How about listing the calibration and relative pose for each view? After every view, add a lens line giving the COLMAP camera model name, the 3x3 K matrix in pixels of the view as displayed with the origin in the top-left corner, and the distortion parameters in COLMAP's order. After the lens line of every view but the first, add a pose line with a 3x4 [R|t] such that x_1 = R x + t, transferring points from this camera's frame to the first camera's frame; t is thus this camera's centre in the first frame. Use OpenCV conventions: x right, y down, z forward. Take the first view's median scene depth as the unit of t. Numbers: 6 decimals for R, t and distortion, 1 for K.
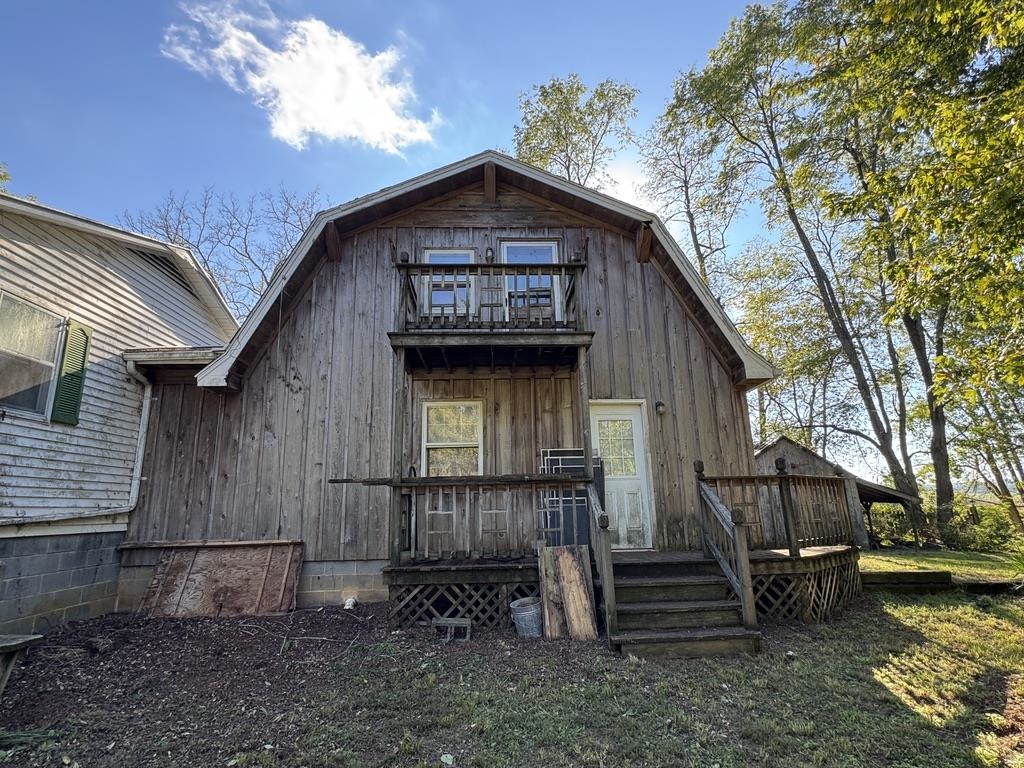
lens RADIAL K [[519.6, 0, 511.3], [0, 519.6, 384.3], [0, 0, 1]] dist [-0.002528, -0.000297]
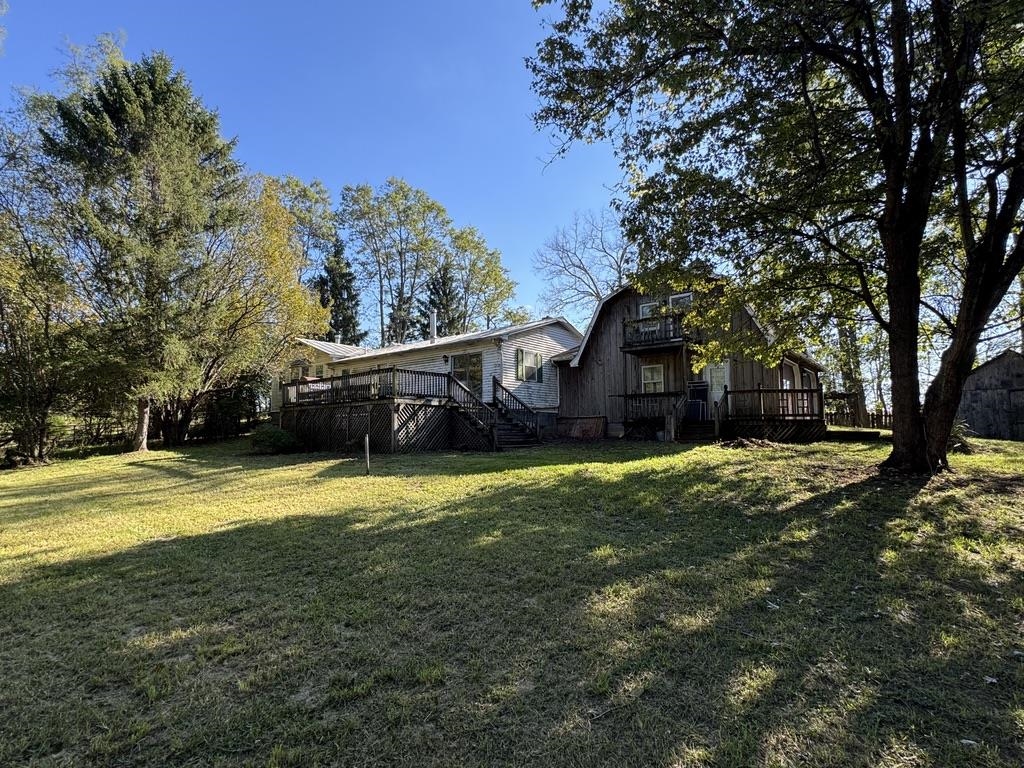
lens RADIAL K [[519.6, 0, 512.3], [0, 519.6, 384.2], [0, 0, 1]] dist [-0.002528, -0.000297]
pose [[0.750303, -0.040892, -0.659828, 1.182700], [0.139147, 0.985494, 0.097152, -0.247086], [0.646284, -0.164707, 0.745110, -1.559192]]
